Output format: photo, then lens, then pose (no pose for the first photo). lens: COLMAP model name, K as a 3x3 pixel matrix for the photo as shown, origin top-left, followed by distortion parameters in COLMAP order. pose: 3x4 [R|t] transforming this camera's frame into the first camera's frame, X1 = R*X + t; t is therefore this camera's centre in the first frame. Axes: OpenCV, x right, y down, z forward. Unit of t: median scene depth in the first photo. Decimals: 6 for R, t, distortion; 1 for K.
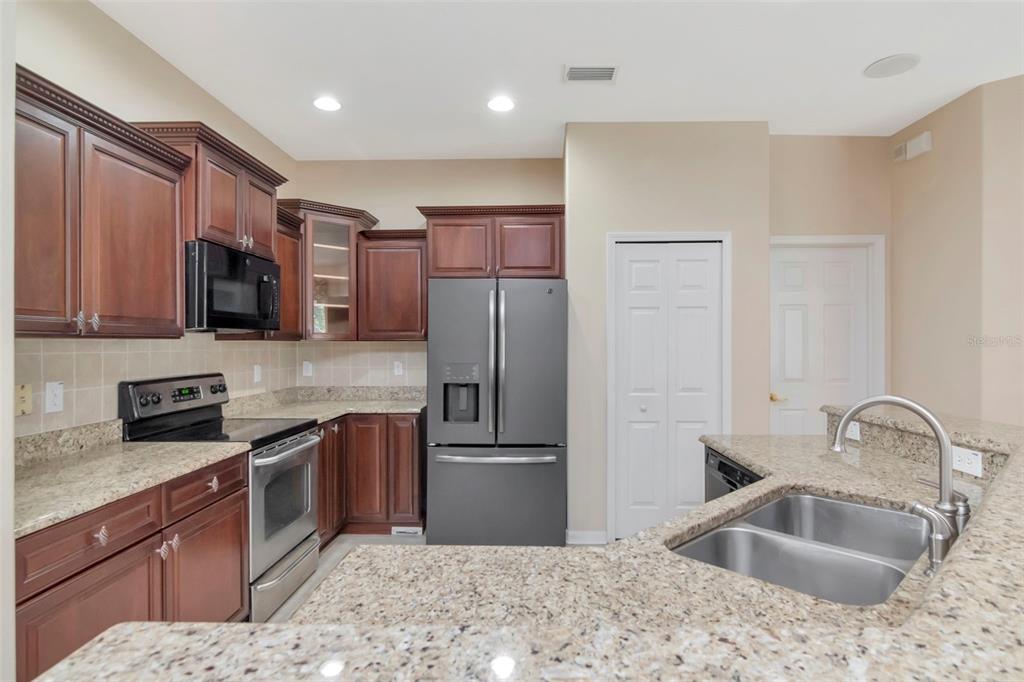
lens RADIAL K [[538.3, 0, 516.9], [0, 538.3, 347.3], [0, 0, 1]] dist [-0.000821, -0.004067]
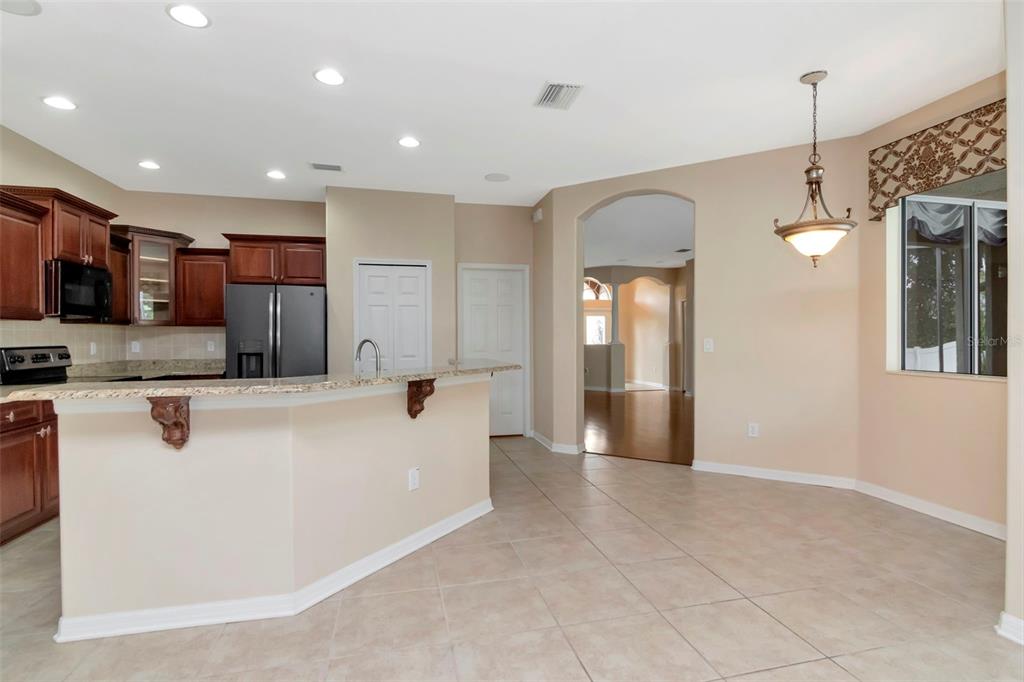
lens RADIAL K [[502.0, 0, 515.3], [0, 502.0, 340.5], [0, 0, 1]] dist [-0.005515, -0.002832]
pose [[0.964290, -0.002384, 0.264839, 0.246344], [0.002612, 0.999996, -0.000507, 0.034270], [-0.264837, 0.001181, 0.964292, -0.576765]]
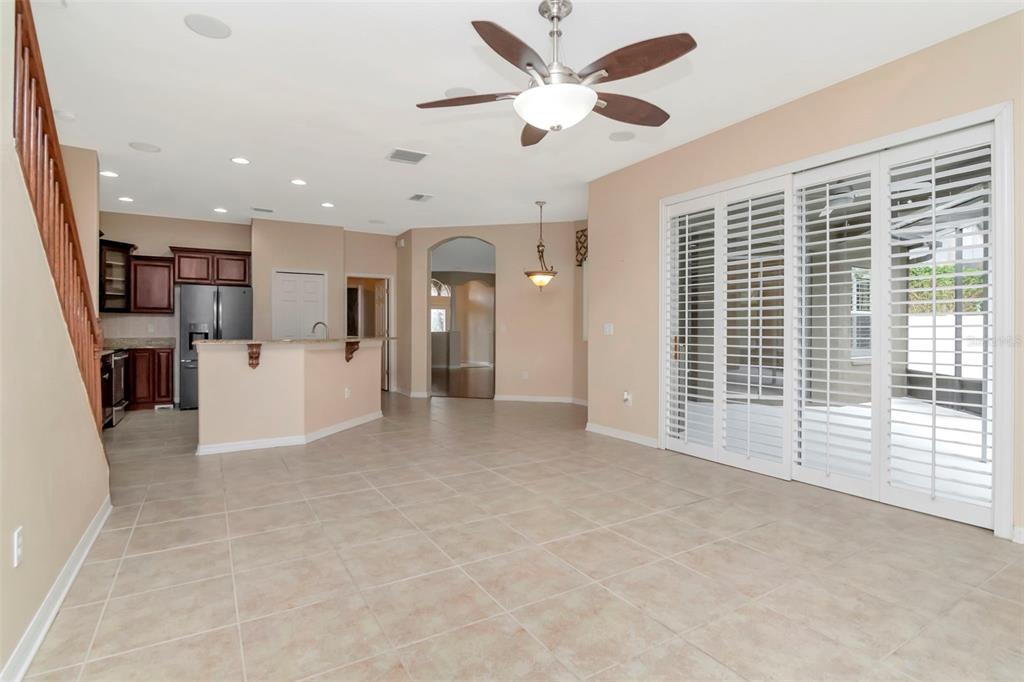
lens RADIAL K [[502.0, 0, 514.9], [0, 502.0, 333.3], [0, 0, 1]] dist [-0.005515, -0.002832]
pose [[0.836026, 0.000833, 0.548689, -0.144866], [-0.002125, 0.999996, 0.001719, 0.063559], [-0.548685, -0.002604, 0.836025, -1.416564]]
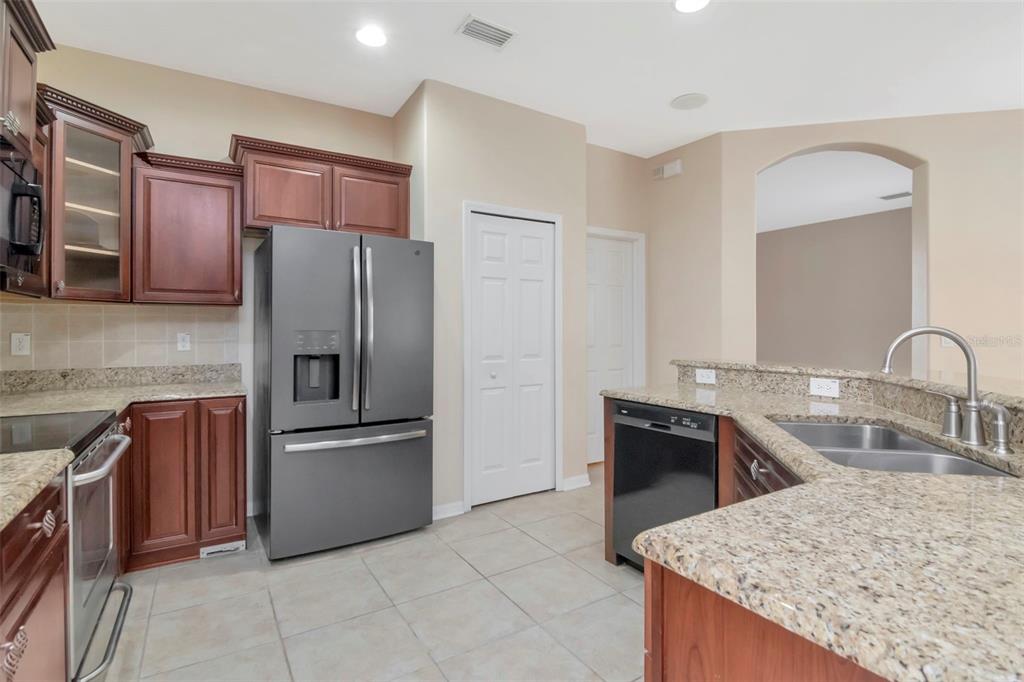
lens RADIAL K [[502.0, 0, 518.9], [0, 502.0, 330.1], [0, 0, 1]] dist [-0.005515, -0.002832]
pose [[0.831149, 0.001041, 0.556049, -0.273587], [0.002164, 0.999985, -0.005108, 0.033577], [-0.556046, 0.005448, 0.831134, 0.178960]]
